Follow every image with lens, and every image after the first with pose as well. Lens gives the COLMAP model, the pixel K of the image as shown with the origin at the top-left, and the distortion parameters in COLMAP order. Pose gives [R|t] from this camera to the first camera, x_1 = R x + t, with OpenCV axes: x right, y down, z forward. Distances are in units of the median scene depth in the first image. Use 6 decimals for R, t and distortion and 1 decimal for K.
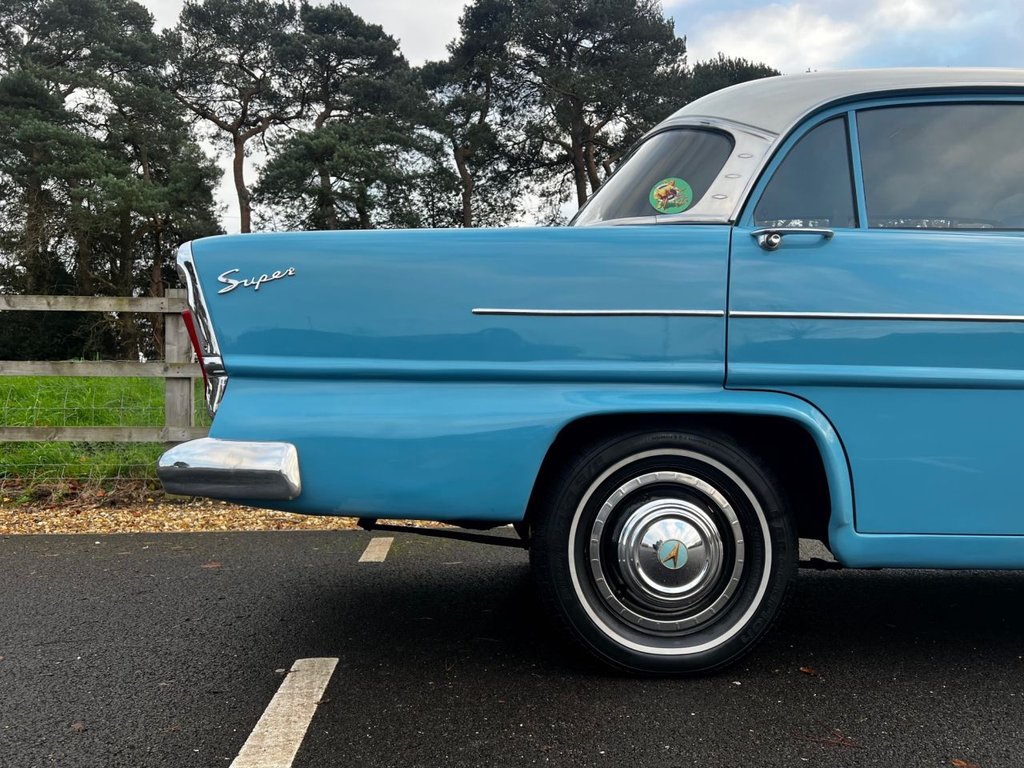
lens RADIAL K [[808.2, 0, 512.2], [0, 808.2, 404.1], [0, 0, 1]] dist [0.009583, 0.003607]
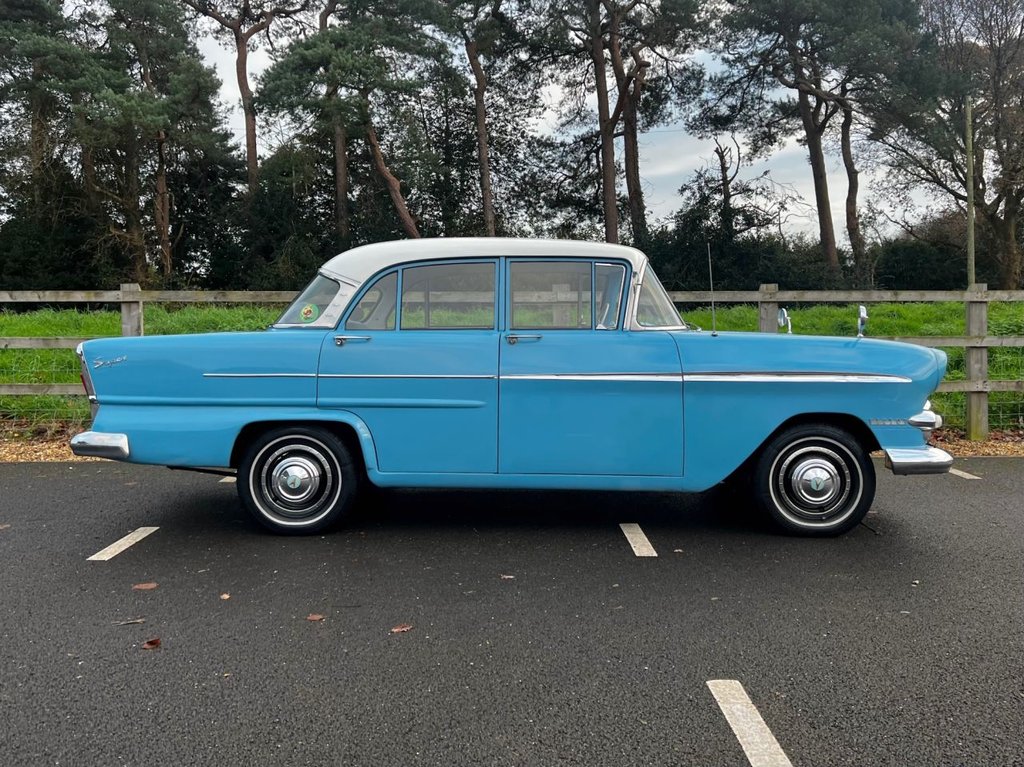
lens RADIAL K [[929.1, 0, 530.4], [0, 929.1, 367.1], [0, 0, 1]] dist [0.029205, -0.023342]
pose [[0.998085, -0.000238, -0.061858, 0.081900], [0.005094, 0.996913, 0.078350, -0.027008], [0.061649, -0.078515, 0.995005, -0.123158]]
